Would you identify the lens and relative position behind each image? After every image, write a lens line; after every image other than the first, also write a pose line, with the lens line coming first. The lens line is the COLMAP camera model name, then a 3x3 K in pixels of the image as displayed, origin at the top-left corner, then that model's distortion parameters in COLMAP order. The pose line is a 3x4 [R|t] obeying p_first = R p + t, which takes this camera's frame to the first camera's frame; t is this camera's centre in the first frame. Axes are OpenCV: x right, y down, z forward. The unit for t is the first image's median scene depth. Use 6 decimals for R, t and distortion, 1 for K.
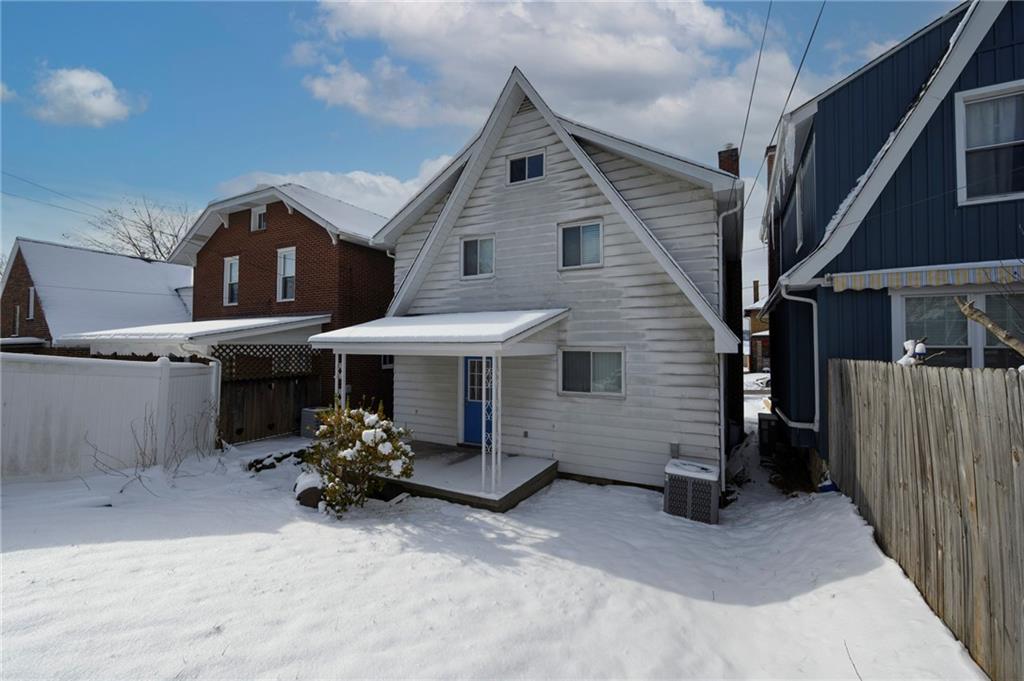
lens RADIAL K [[409.1, 0, 512.9], [0, 409.1, 332.7], [0, 0, 1]] dist [-0.001455, -0.000191]
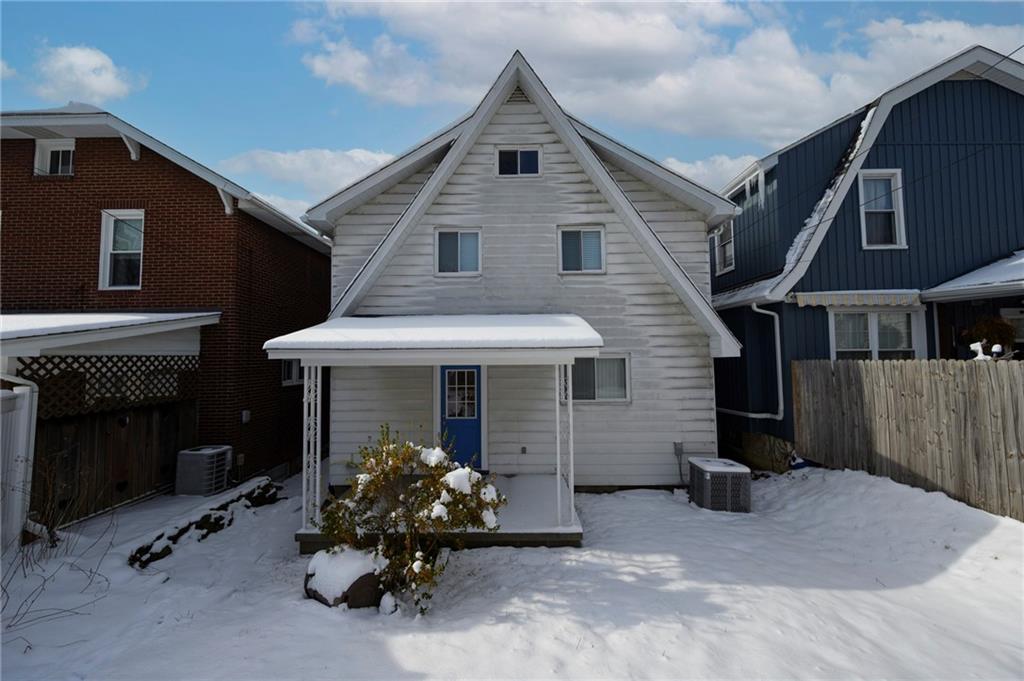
lens RADIAL K [[384.7, 0, 511.8], [0, 384.7, 334.0], [0, 0, 1]] dist [-0.001788, -0.000251]
pose [[0.895020, 0.013955, 0.445808, -0.396381], [-0.002795, 0.999666, -0.025681, 0.012254], [-0.446018, 0.021739, 0.894760, 0.251498]]
